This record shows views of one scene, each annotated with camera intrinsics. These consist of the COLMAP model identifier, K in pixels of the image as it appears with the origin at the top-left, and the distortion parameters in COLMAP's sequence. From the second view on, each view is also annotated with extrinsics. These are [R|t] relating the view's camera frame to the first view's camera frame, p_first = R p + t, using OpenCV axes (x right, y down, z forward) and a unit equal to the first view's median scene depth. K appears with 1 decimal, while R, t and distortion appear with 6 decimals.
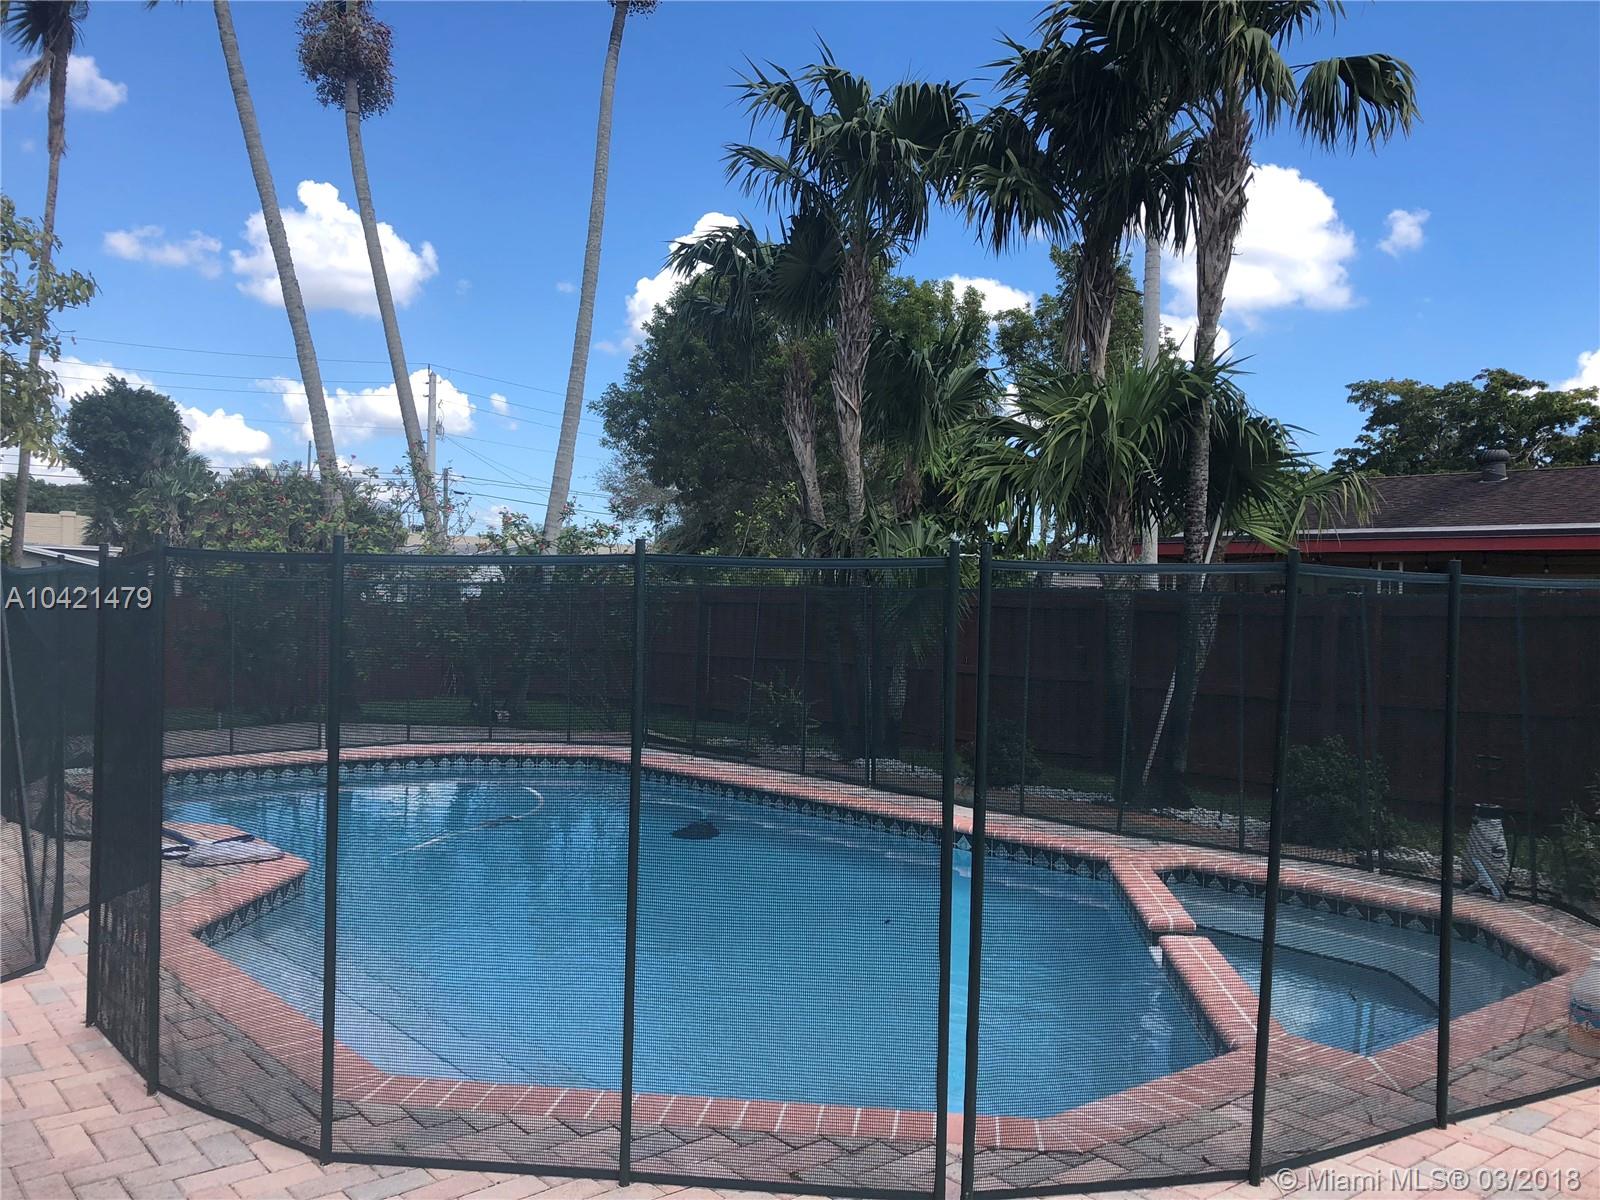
lens RADIAL K [[1295.5, 0, 777.6], [0, 1295.5, 591.5], [0, 0, 1]] dist [0.033825, -0.047941]
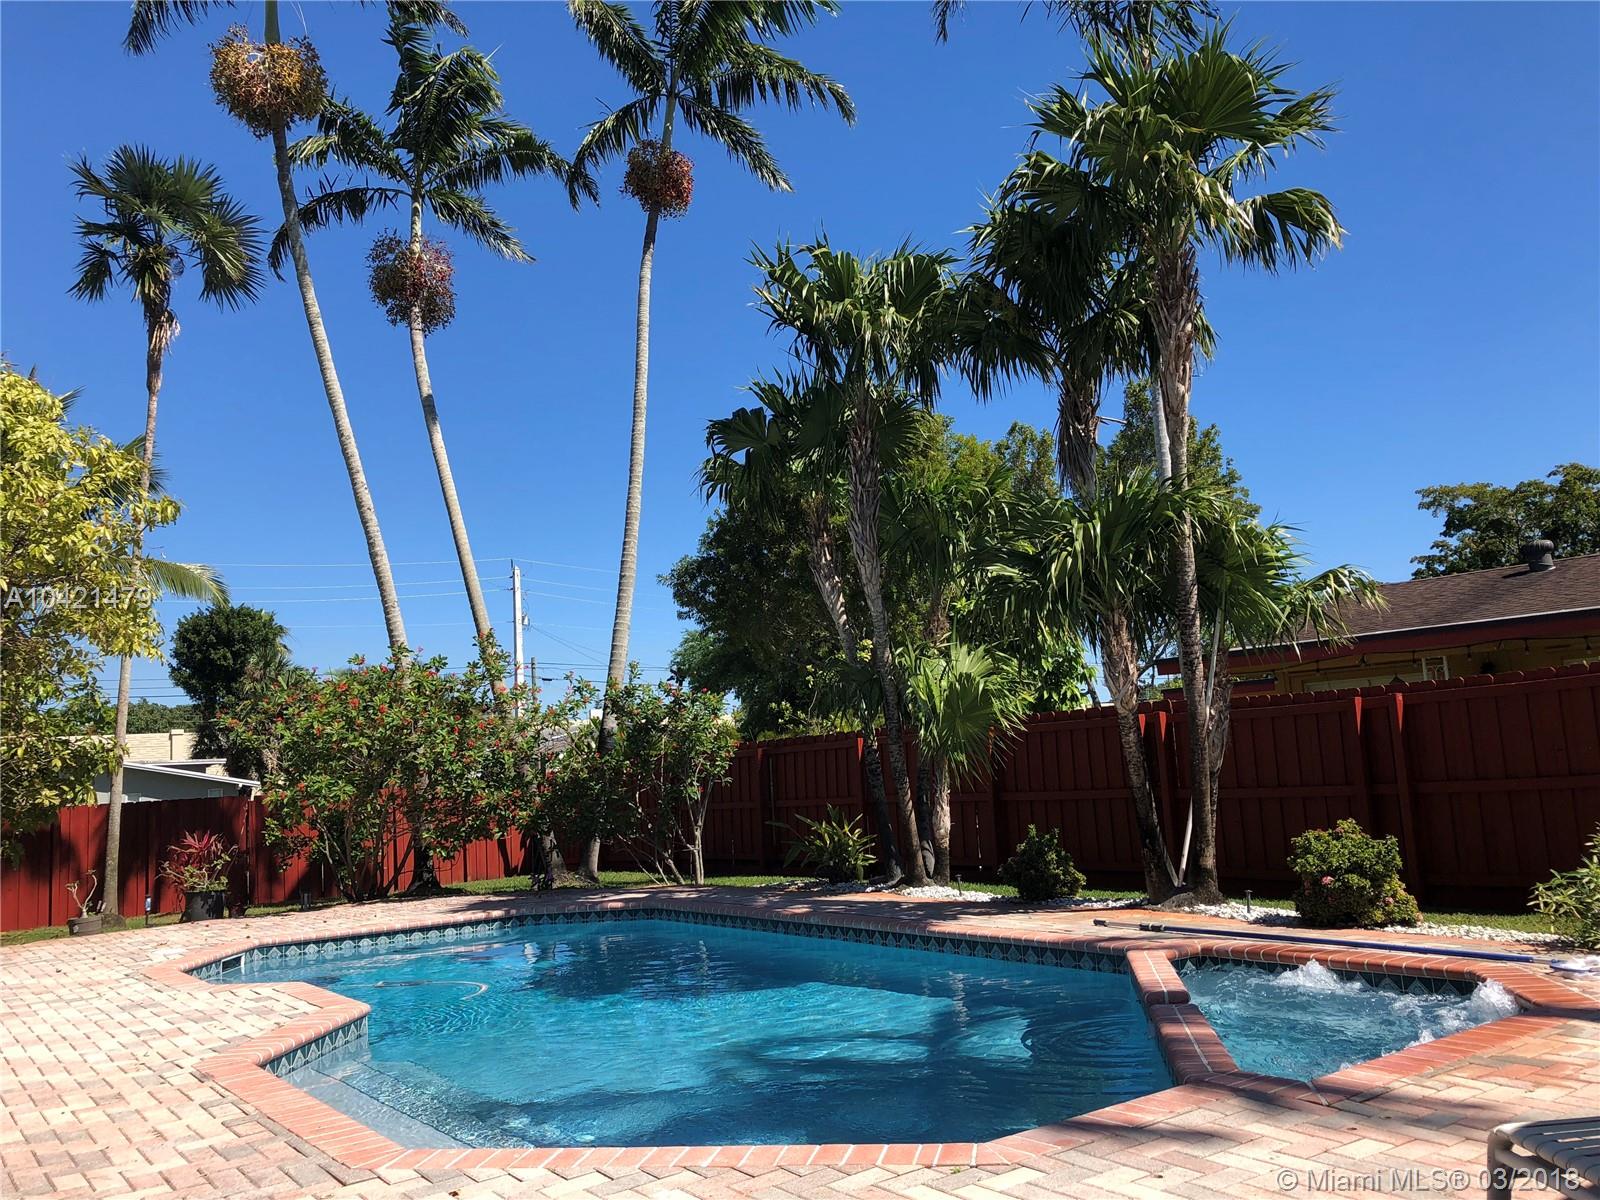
lens RADIAL K [[1304.2, 0, 789.7], [0, 1304.2, 575.3], [0, 0, 1]] dist [0.038329, -0.044306]
pose [[0.994280, -0.089784, -0.057853, 0.049724], [0.080828, 0.986568, -0.141953, 0.024124], [0.069821, 0.136465, 0.988181, -0.060444]]
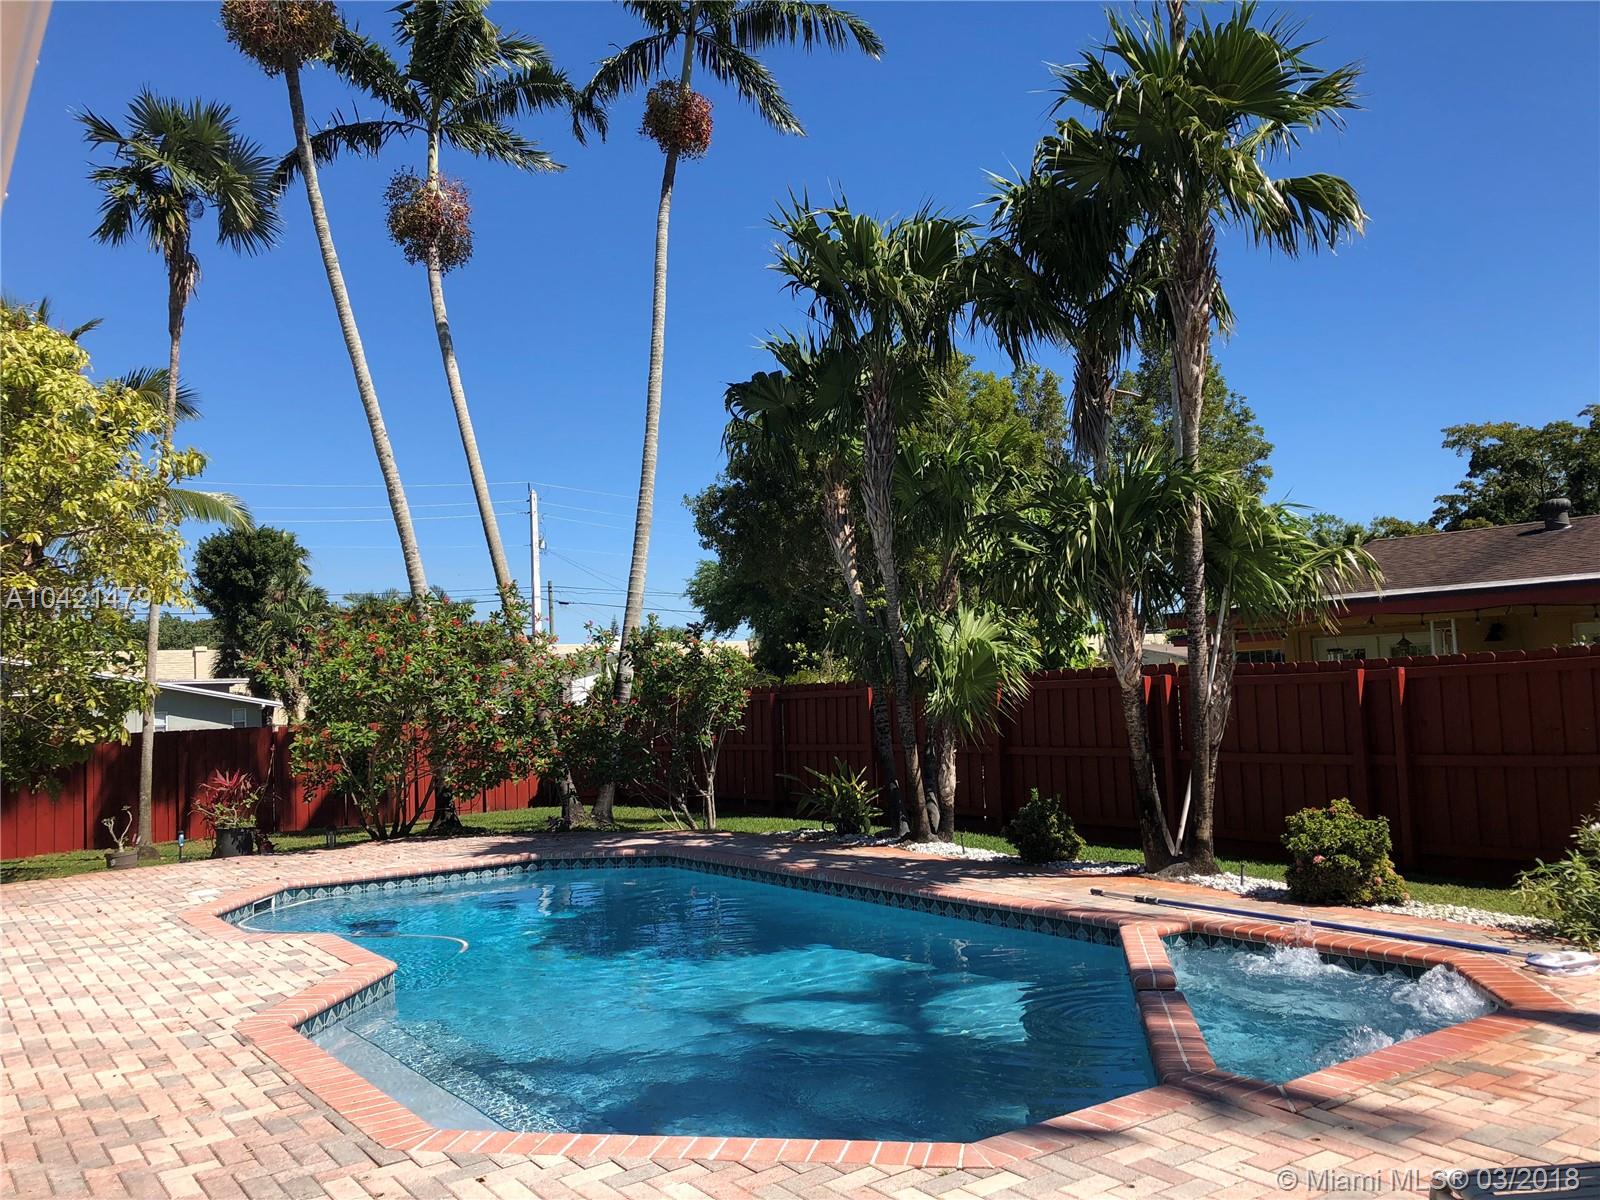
lens RADIAL K [[1304.3, 0, 783.6], [0, 1304.3, 593.1], [0, 0, 1]] dist [0.043316, -0.046347]
pose [[0.994343, -0.069489, -0.080328, 0.055433], [0.064026, 0.995581, -0.068696, -0.008162], [0.084747, 0.063164, 0.994398, -0.080459]]
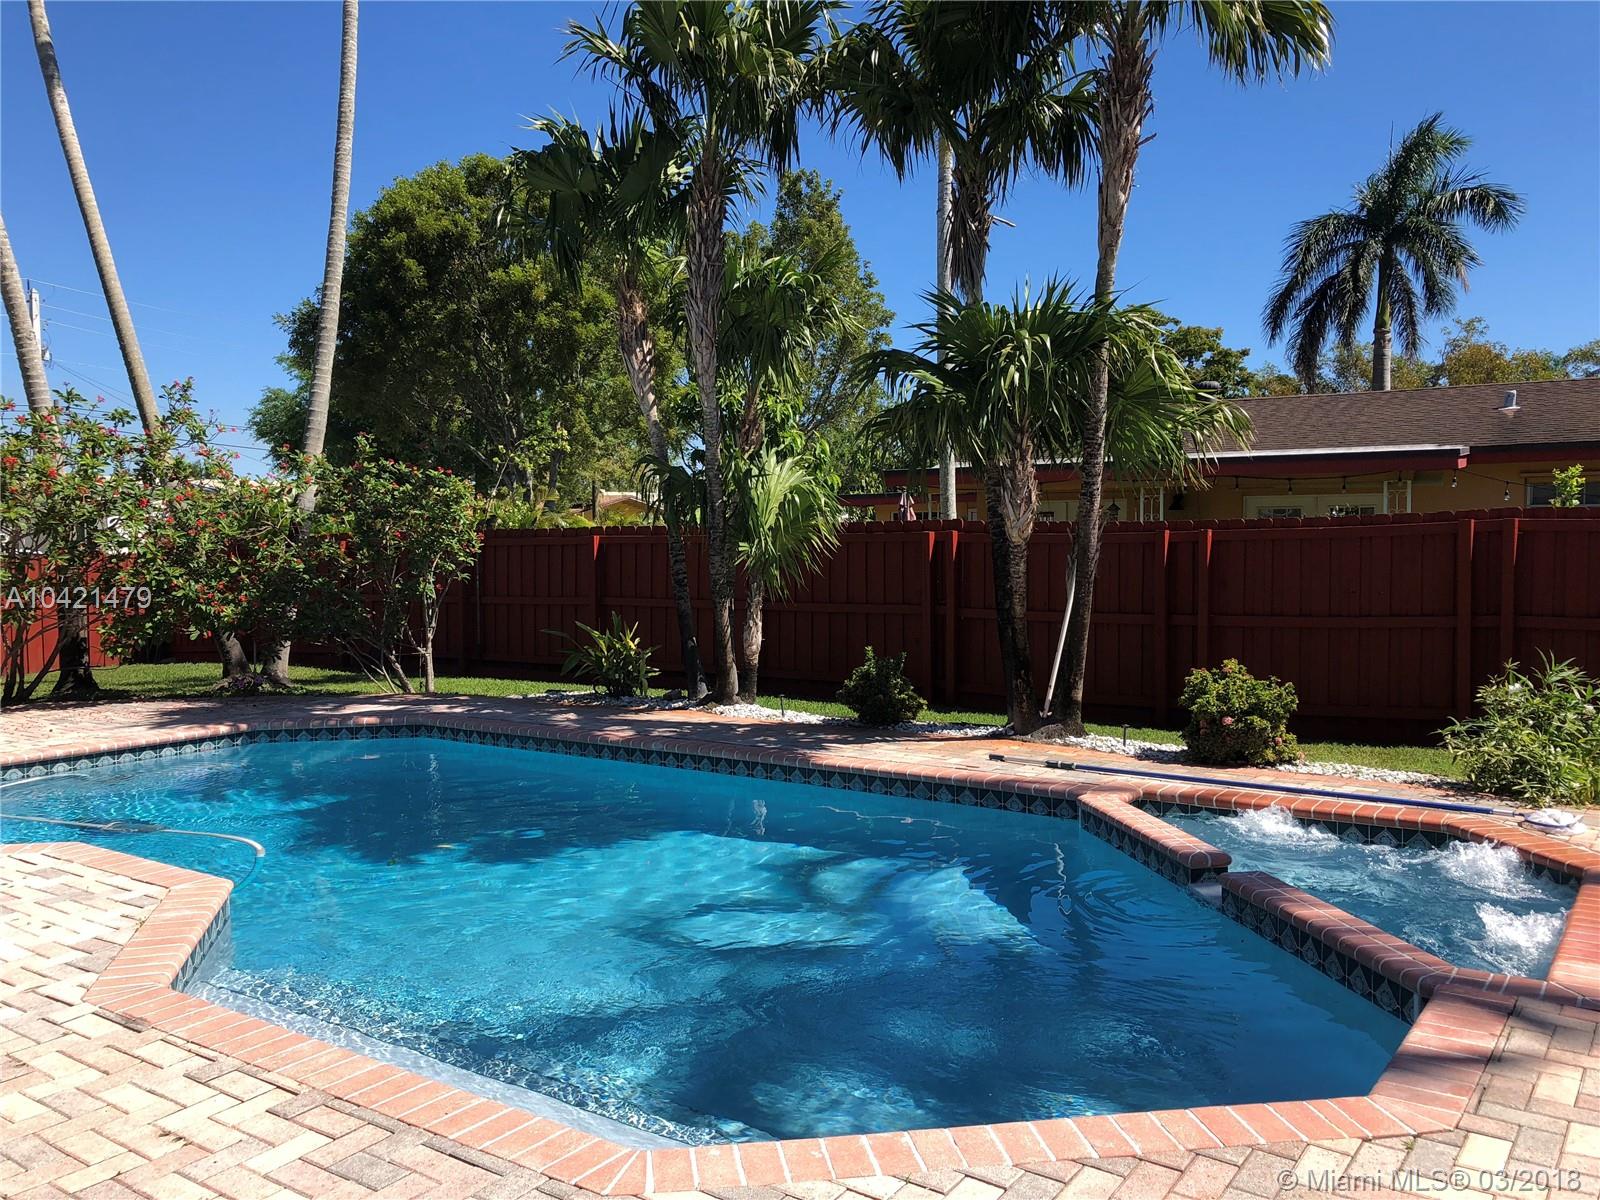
lens RADIAL K [[1302.5, 0, 775.7], [0, 1302.5, 593.4], [0, 0, 1]] dist [0.004921, -0.003925]
pose [[0.963776, -0.041523, 0.263460, -0.146347], [0.027144, 0.997948, 0.057987, -0.008981], [-0.265328, -0.048735, 0.962926, 0.069992]]
